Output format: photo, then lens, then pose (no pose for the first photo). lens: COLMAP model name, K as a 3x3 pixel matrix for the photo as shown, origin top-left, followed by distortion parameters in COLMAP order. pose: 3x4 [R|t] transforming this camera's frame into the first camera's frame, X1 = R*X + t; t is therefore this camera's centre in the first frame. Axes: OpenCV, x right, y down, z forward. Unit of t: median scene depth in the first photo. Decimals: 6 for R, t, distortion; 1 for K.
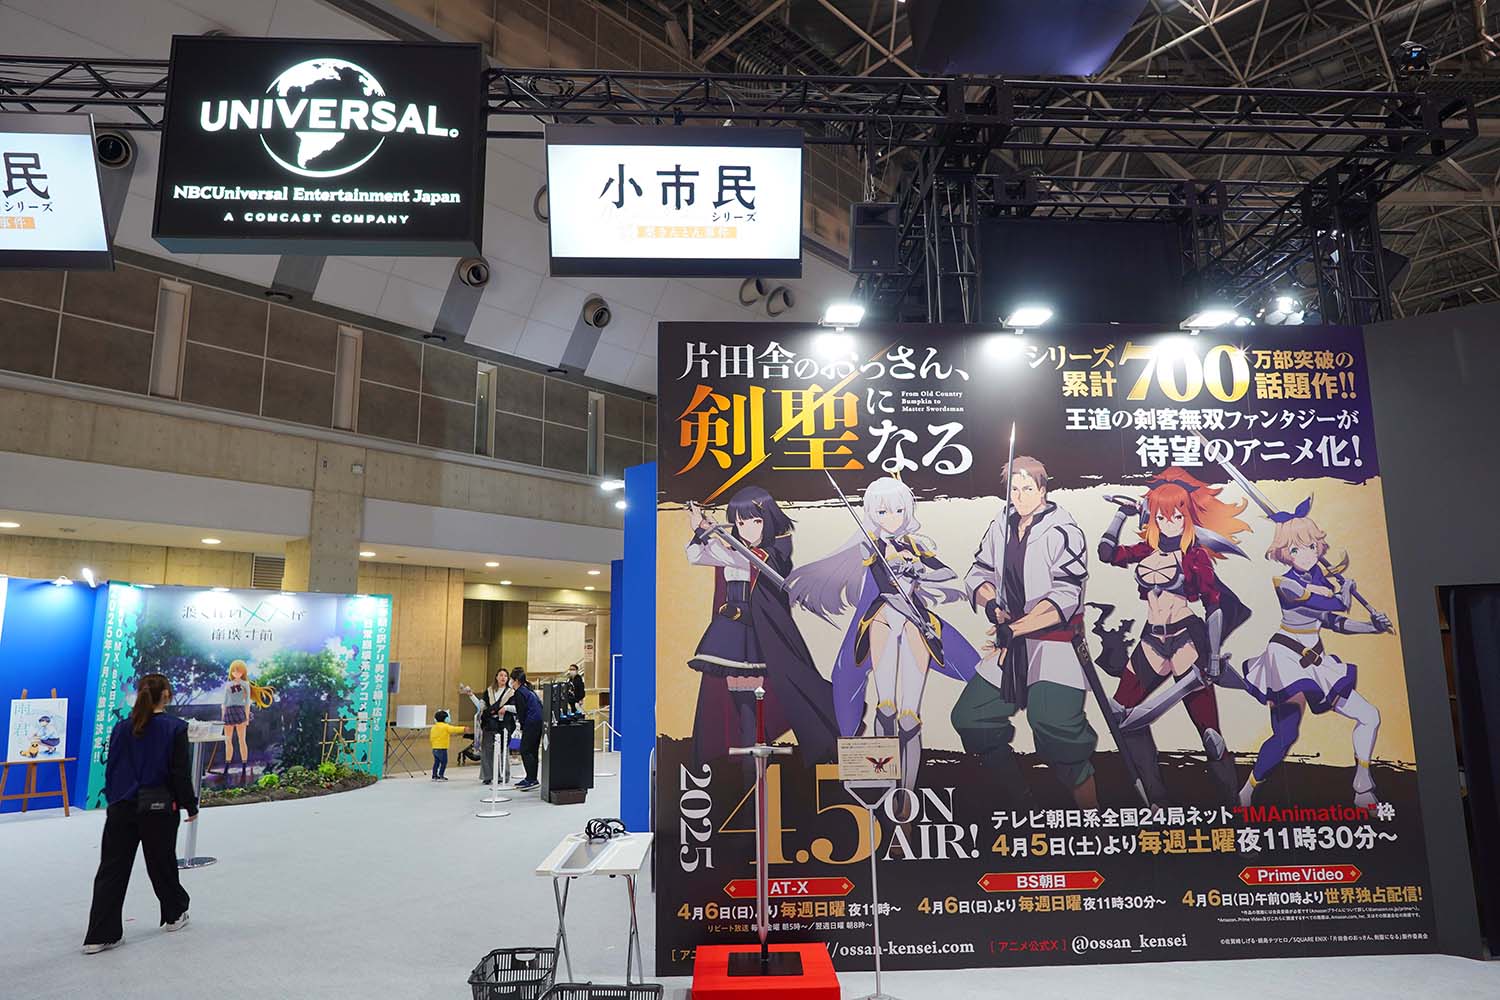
lens RADIAL K [[936.7, 0, 753.4], [0, 936.7, 502.8], [0, 0, 1]] dist [-0.020356, 0.016405]
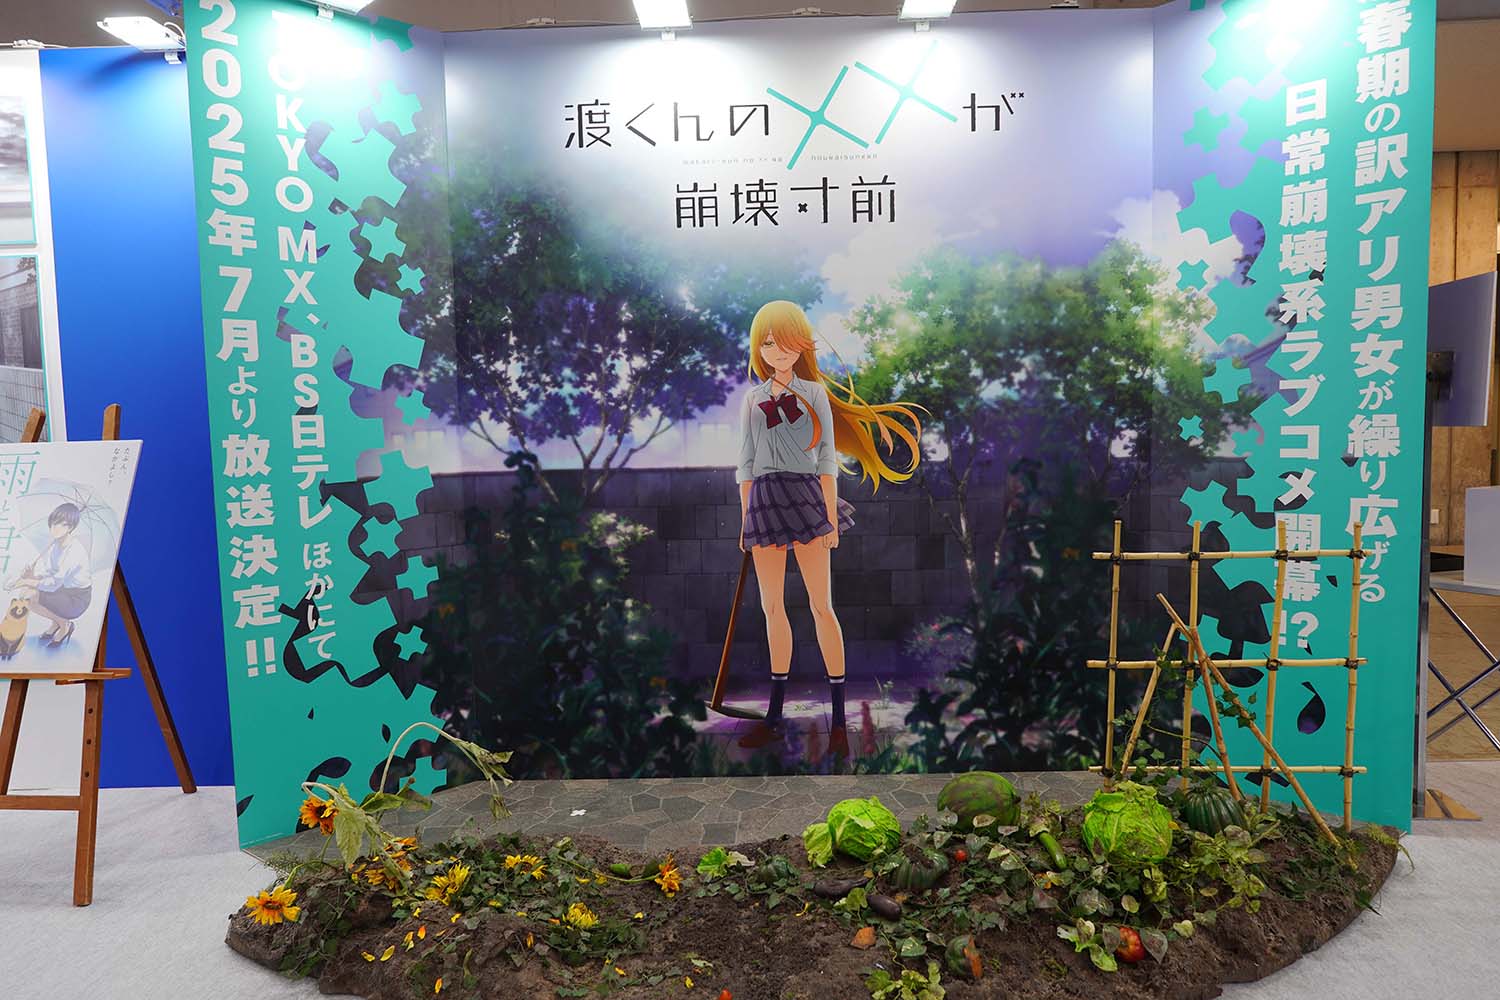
lens RADIAL K [[936.7, 0, 753.4], [0, 936.7, 502.8], [0, 0, 1]] dist [-0.020356, 0.016405]
pose [[0.642727, 0.049303, -0.764507, -0.351636], [0.146280, 0.971668, 0.185642, 0.171625], [0.752000, -0.231149, 0.617306, 0.811482]]
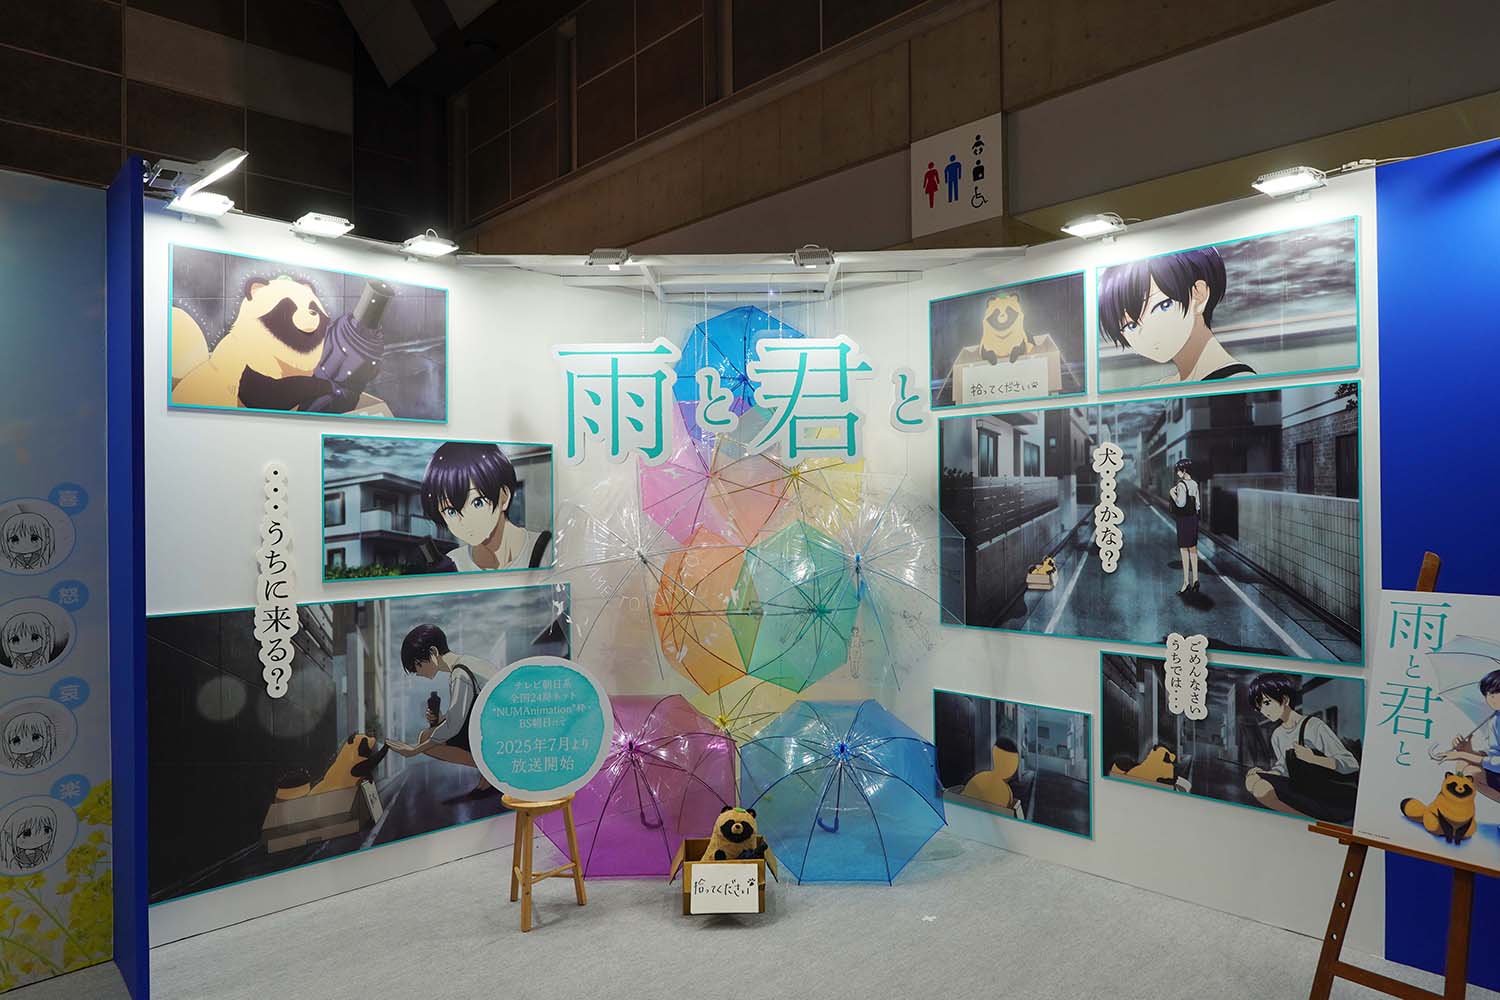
lens RADIAL K [[936.7, 0, 753.4], [0, 936.7, 502.8], [0, 0, 1]] dist [-0.020356, 0.016405]
pose [[-0.091487, 0.011214, -0.995743, -0.419169], [0.181468, 0.983381, -0.005598, 0.128267], [0.979132, -0.181207, -0.092002, 0.698007]]
